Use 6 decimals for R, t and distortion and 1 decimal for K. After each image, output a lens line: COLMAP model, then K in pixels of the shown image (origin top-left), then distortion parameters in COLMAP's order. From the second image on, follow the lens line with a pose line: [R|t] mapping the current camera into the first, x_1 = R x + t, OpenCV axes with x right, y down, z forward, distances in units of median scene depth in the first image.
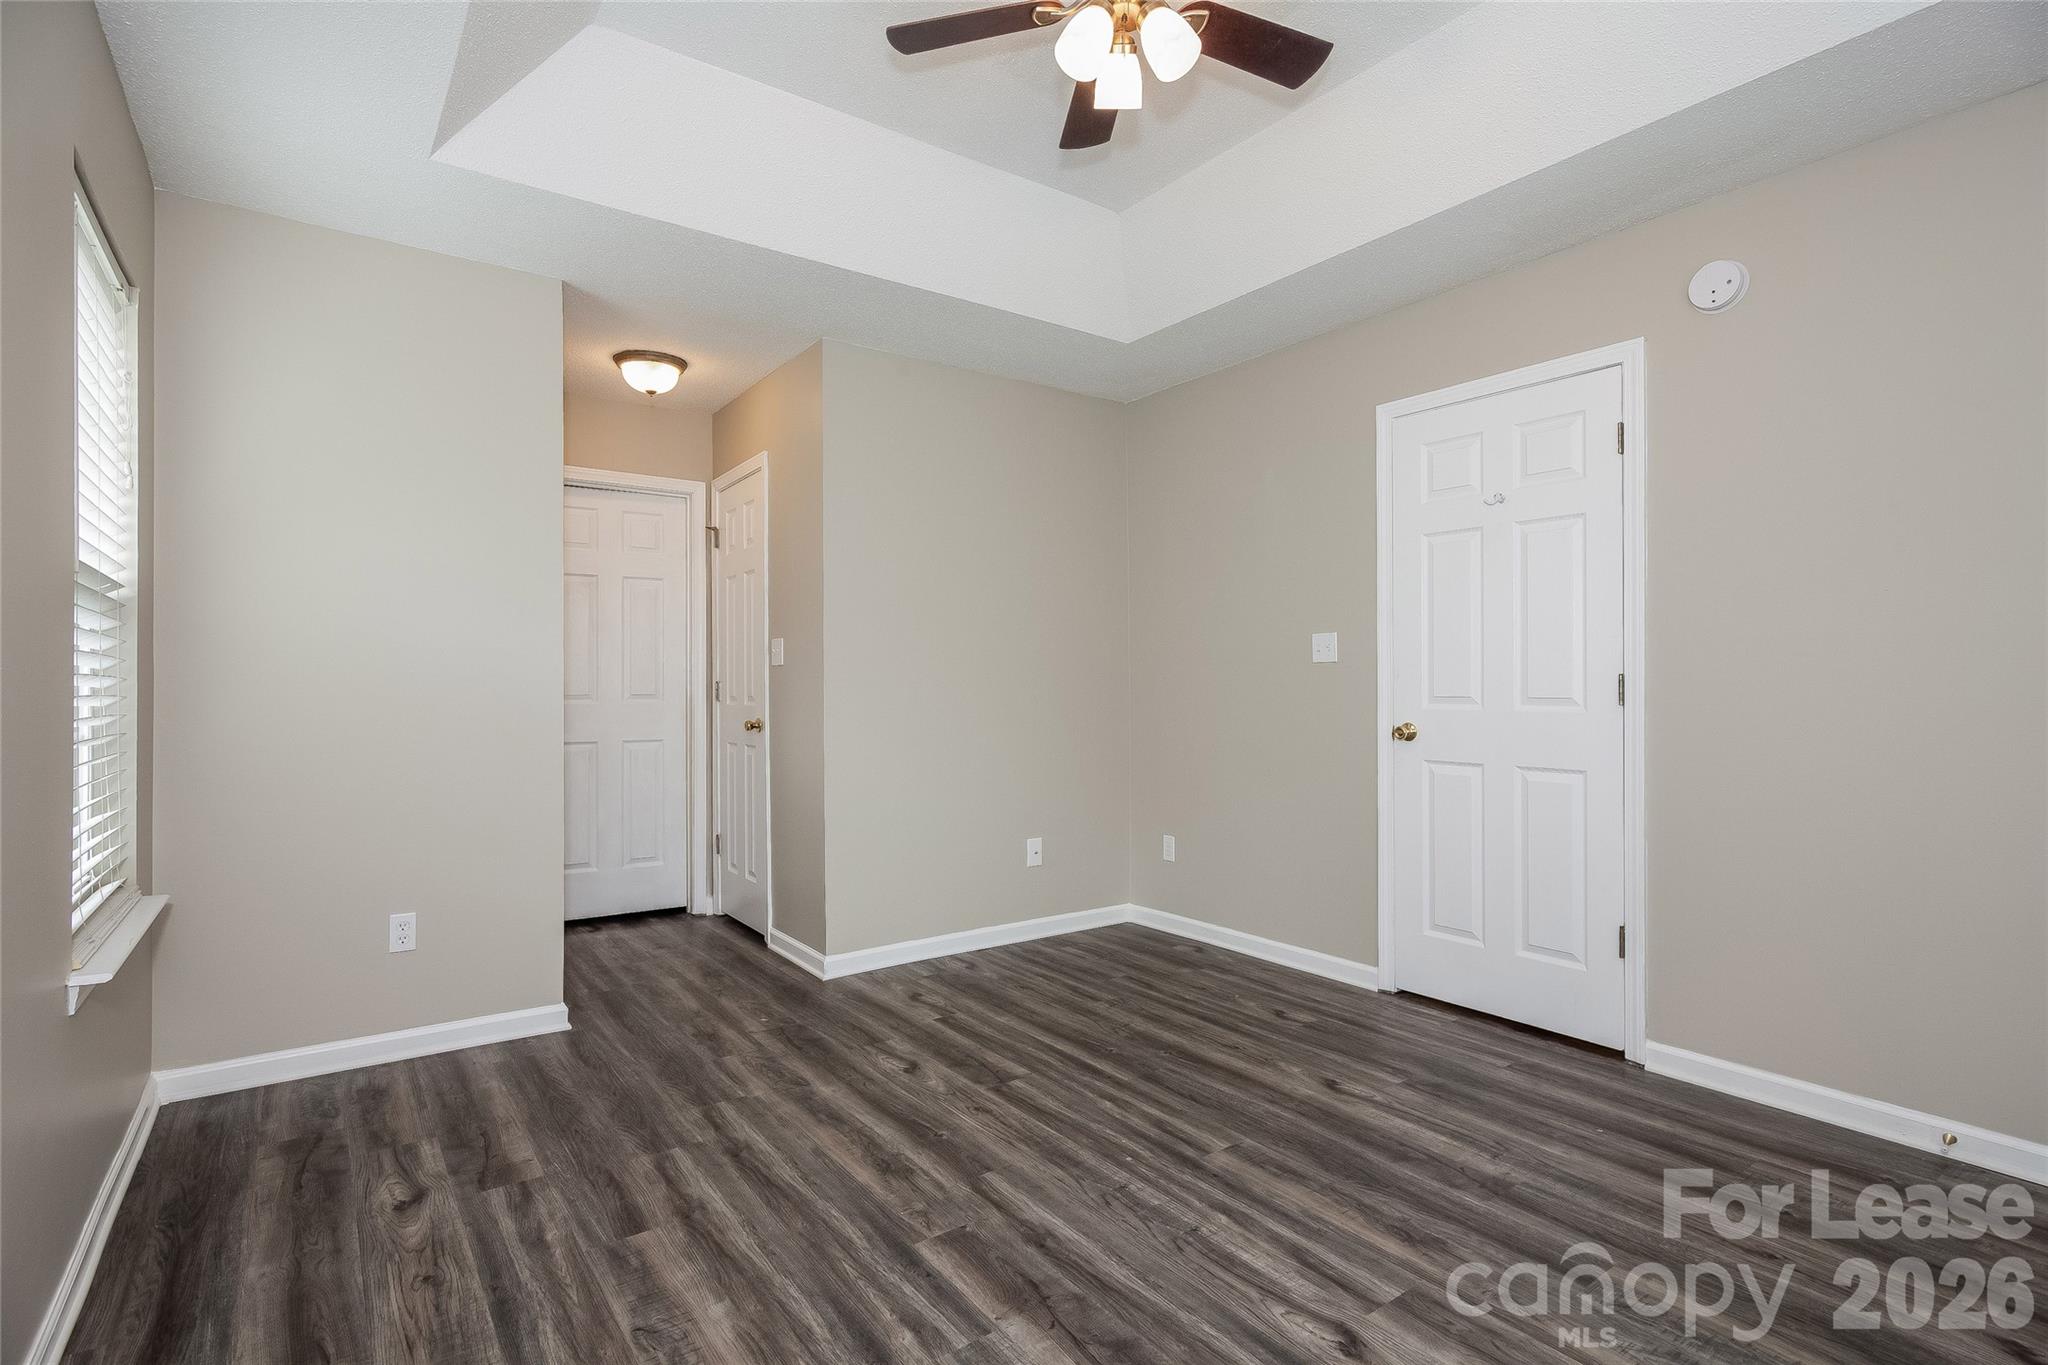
lens RADIAL K [[985.4, 0, 1024.3], [0, 985.4, 691.1], [0, 0, 1]] dist [-0.002052, -0.000561]
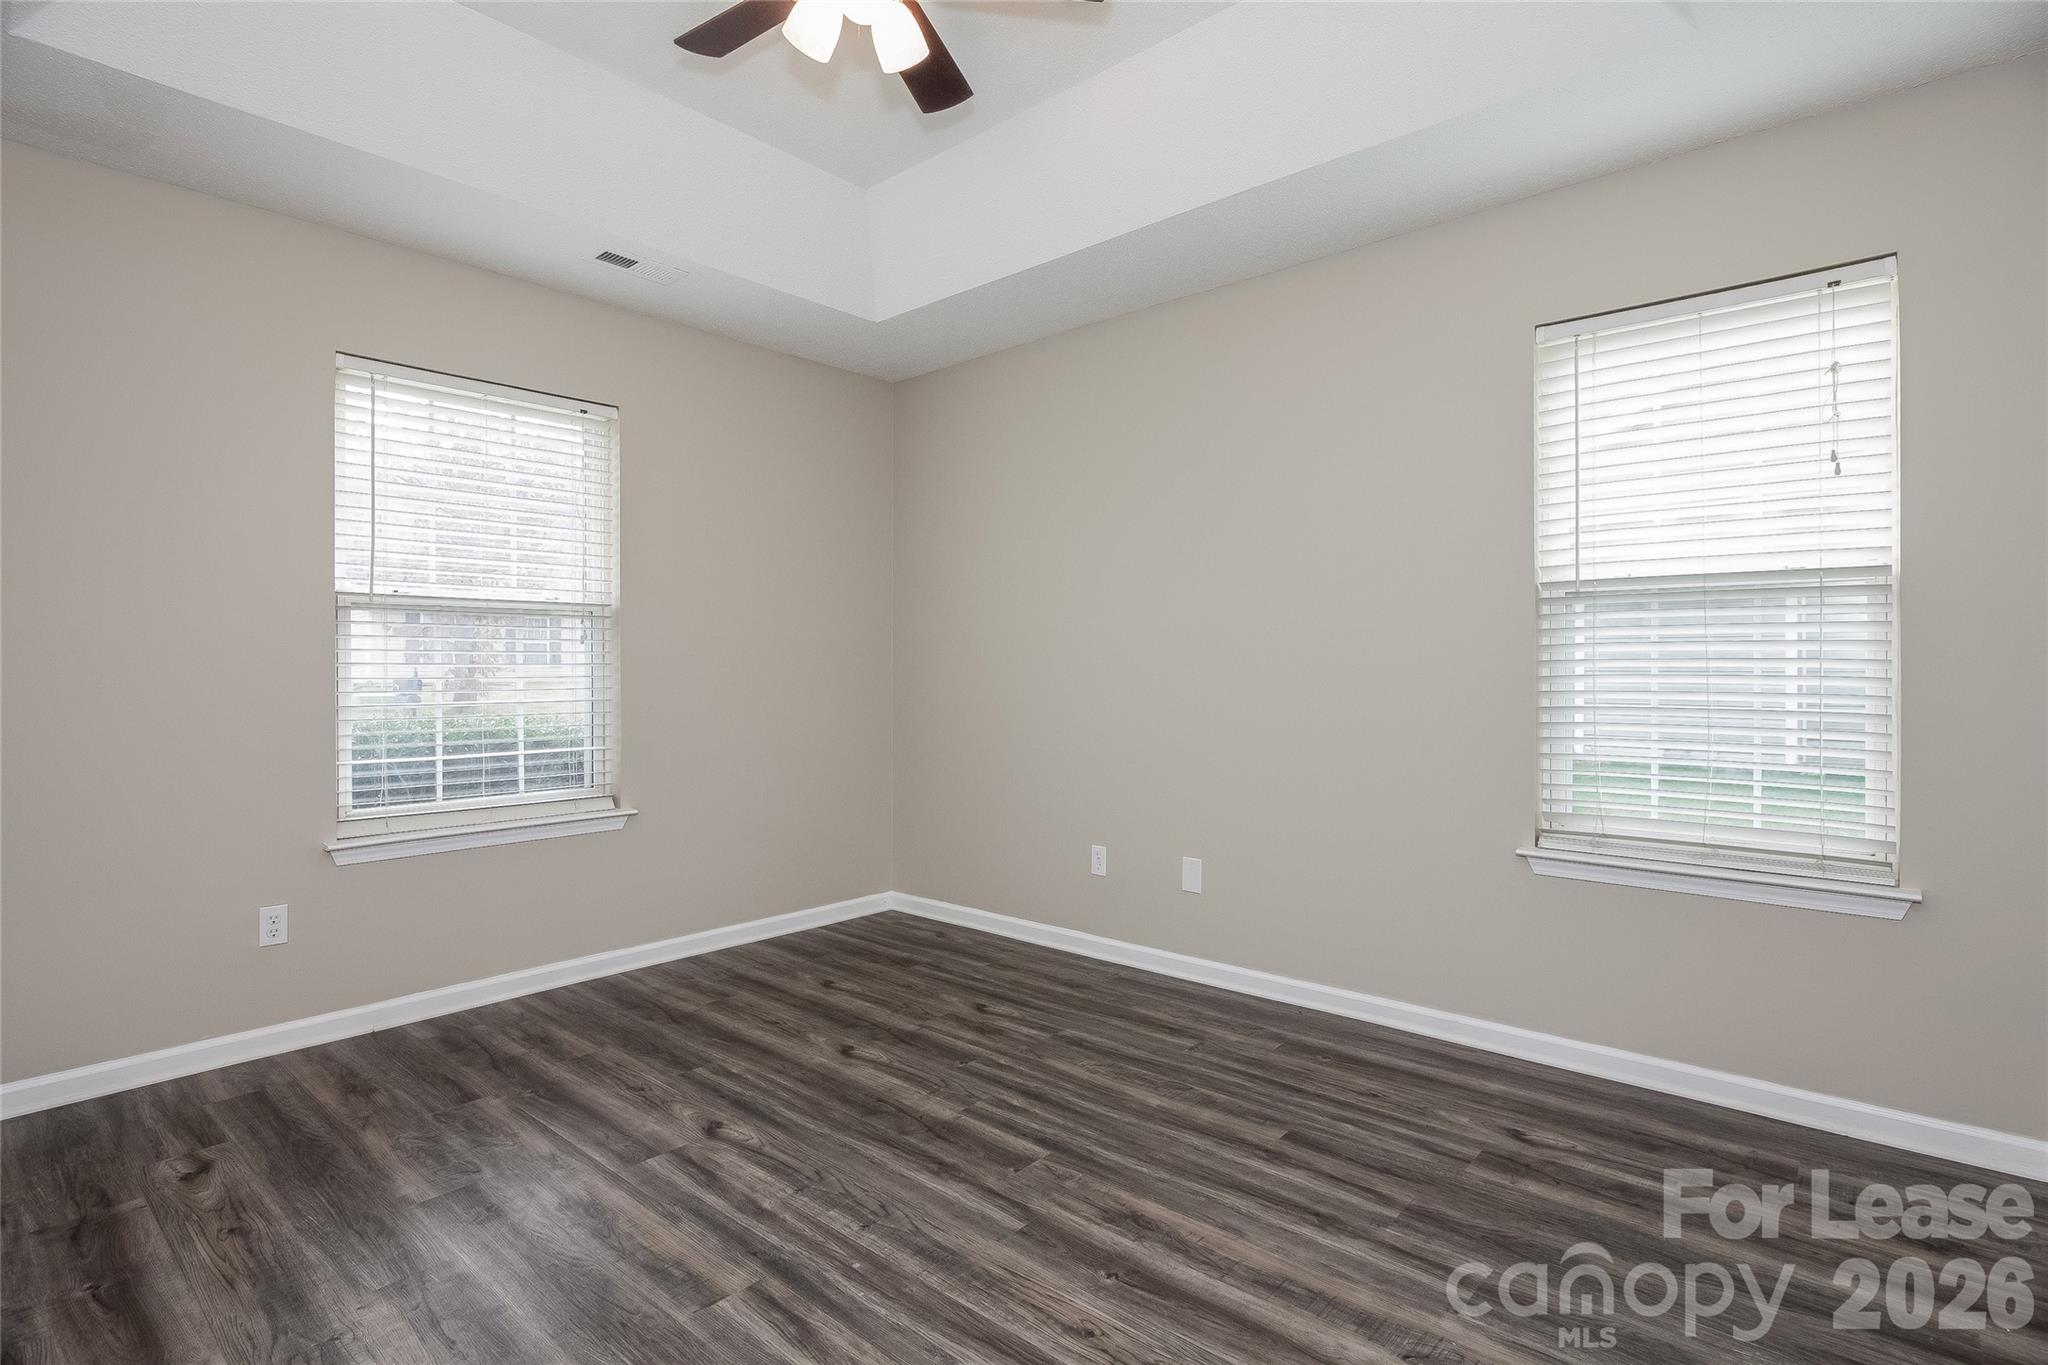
lens RADIAL K [[985.4, 0, 1024.3], [0, 985.4, 691.1], [0, 0, 1]] dist [-0.002052, -0.000561]
pose [[-0.973513, 0.010868, -0.228373, 0.162986], [0.004371, 0.999572, 0.028934, -0.013761], [0.228589, 0.027170, -0.973144, 1.938052]]
